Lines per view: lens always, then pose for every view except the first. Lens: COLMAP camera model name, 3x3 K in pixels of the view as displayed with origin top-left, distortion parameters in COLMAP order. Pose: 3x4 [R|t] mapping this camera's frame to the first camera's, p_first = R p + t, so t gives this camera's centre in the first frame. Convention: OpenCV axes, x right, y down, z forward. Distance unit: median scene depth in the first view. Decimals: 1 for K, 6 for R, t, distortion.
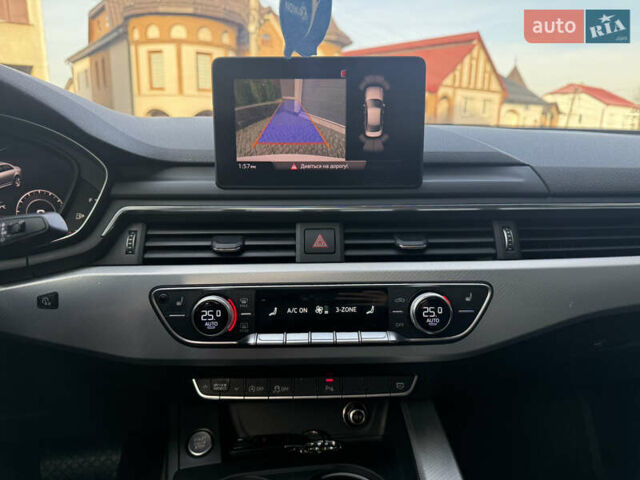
lens RADIAL K [[465.0, 0, 320.4], [0, 465.0, 250.8], [0, 0, 1]] dist [-0.023430, 0.001800]
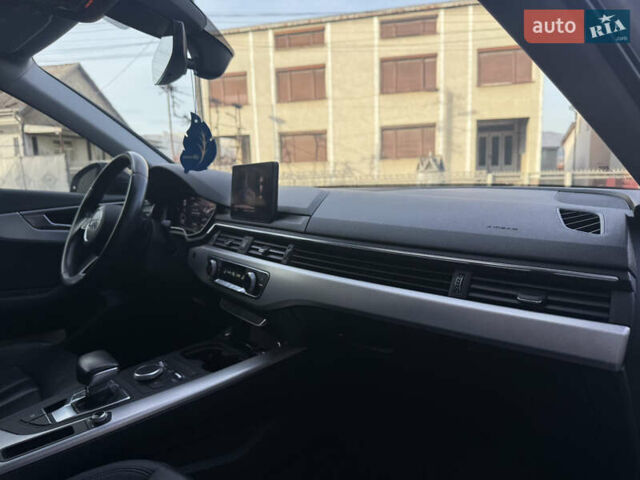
lens RADIAL K [[478.1, 0, 317.9], [0, 478.1, 252.9], [0, 0, 1]] dist [0.040424, -0.006545]
pose [[0.522106, 0.113057, -0.845354, 2.104449], [-0.188615, 0.981939, 0.014832, -0.082034], [0.831763, 0.151703, 0.534000, 0.083019]]
